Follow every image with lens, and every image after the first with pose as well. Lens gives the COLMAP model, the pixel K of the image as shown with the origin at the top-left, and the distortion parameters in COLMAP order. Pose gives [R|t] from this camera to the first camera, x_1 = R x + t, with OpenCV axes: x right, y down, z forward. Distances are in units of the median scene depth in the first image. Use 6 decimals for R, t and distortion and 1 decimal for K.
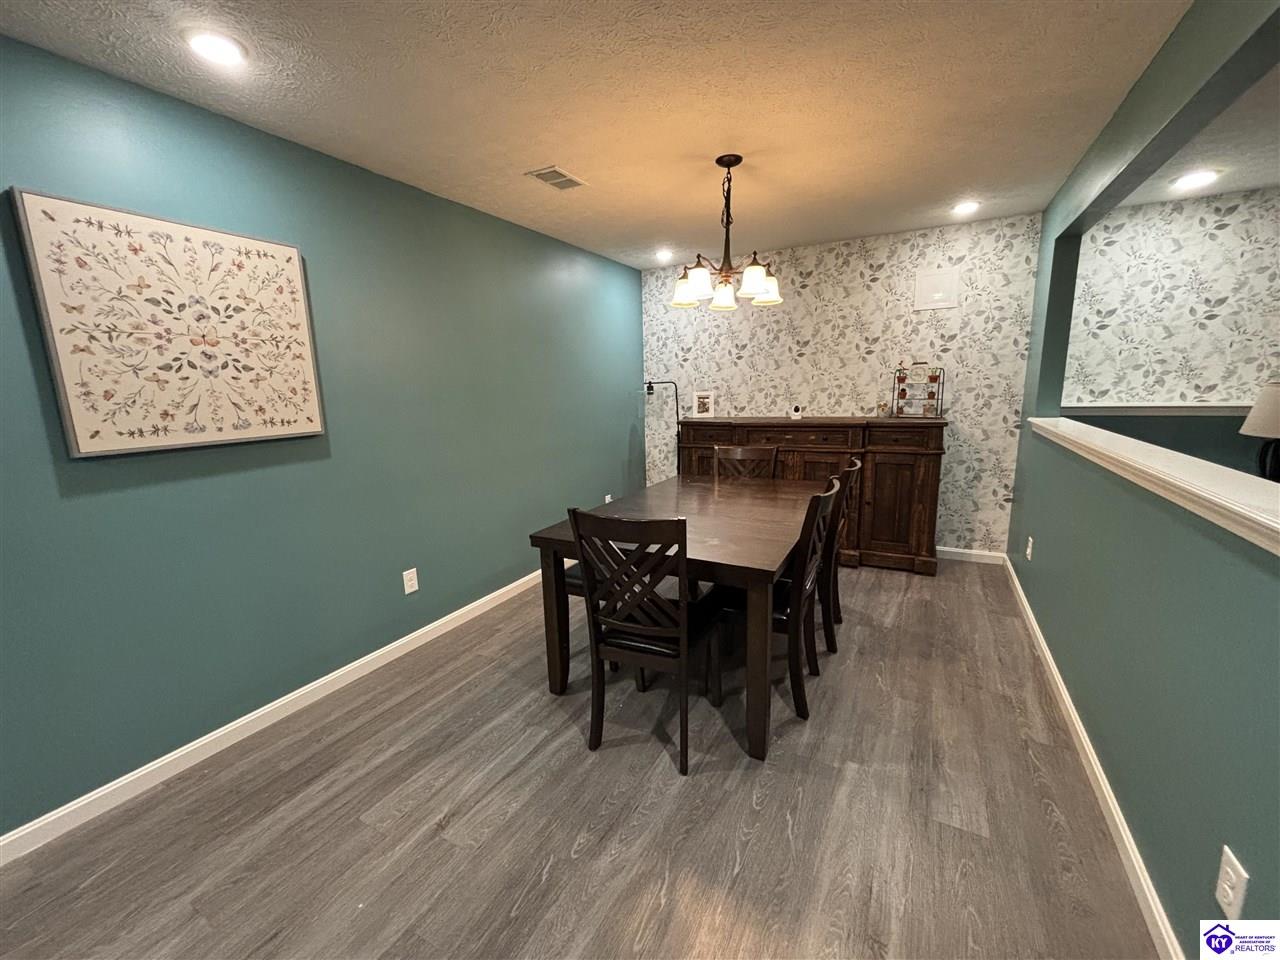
lens RADIAL K [[499.0, 0, 644.2], [0, 499.0, 498.9], [0, 0, 1]] dist [-0.019415, -0.000043]
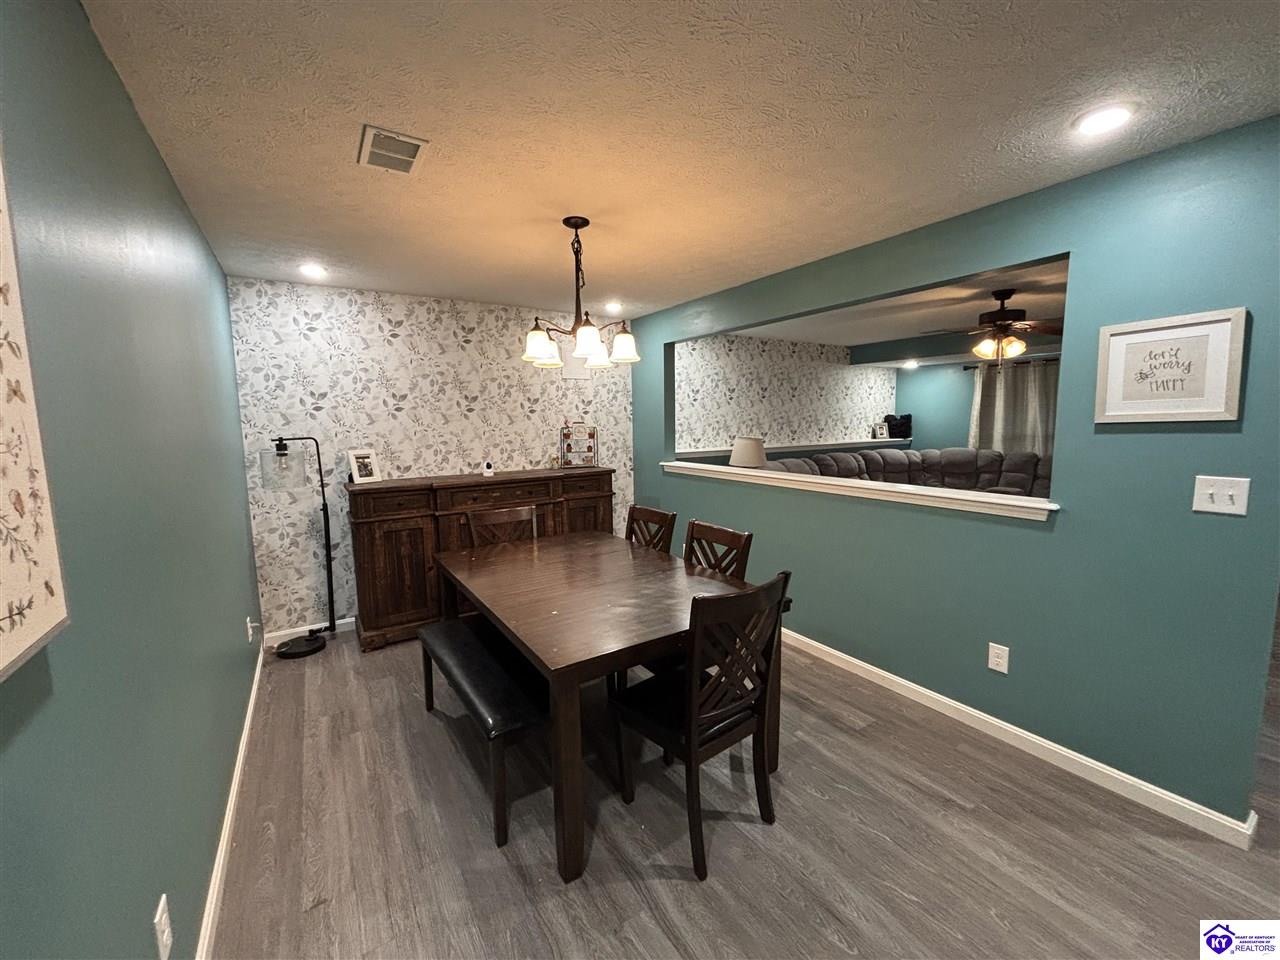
lens RADIAL K [[515.4, 0, 636.5], [0, 515.4, 480.5], [0, 0, 1]] dist [-0.000321, -0.000753]
pose [[0.486066, -0.066723, 0.871371, -0.434143], [0.198217, 0.979513, -0.035565, -0.062349], [-0.851146, 0.190007, 0.489334, 0.287118]]
